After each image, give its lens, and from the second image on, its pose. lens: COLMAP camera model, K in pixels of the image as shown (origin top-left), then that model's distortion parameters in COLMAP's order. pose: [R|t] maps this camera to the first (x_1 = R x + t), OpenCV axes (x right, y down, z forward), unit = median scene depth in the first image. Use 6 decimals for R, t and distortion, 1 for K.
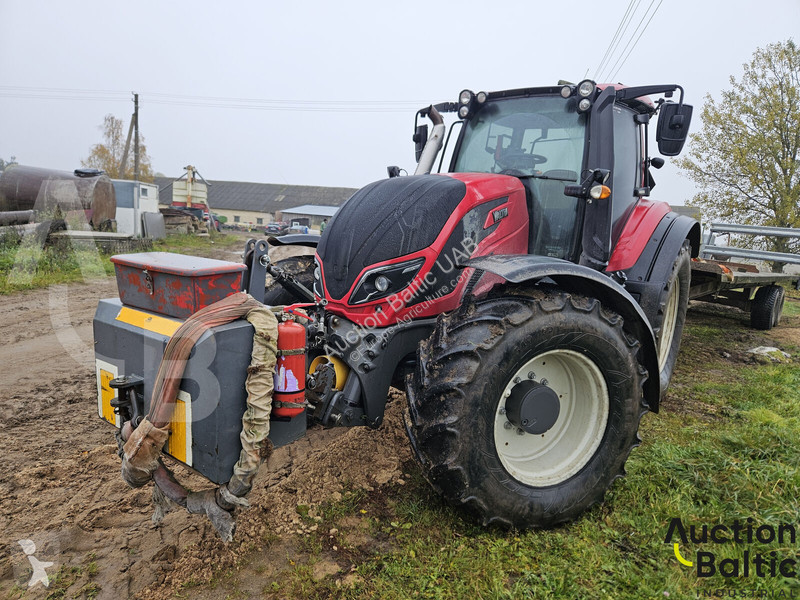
lens RADIAL K [[533.2, 0, 426.8], [0, 533.2, 313.9], [0, 0, 1]] dist [0.076523, -0.054775]
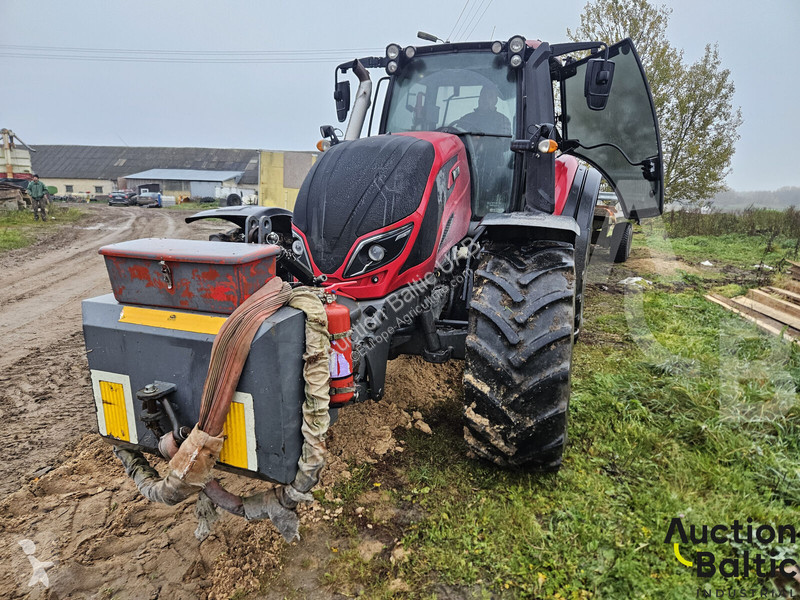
lens RADIAL K [[533.2, 0, 402.8], [0, 533.2, 300.2], [0, 0, 1]] dist [0.076523, -0.054775]
pose [[0.965735, -0.106780, 0.236547, -0.271381], [0.093275, 0.993343, 0.067598, -0.032090], [-0.242191, -0.043218, 0.969266, 0.048015]]
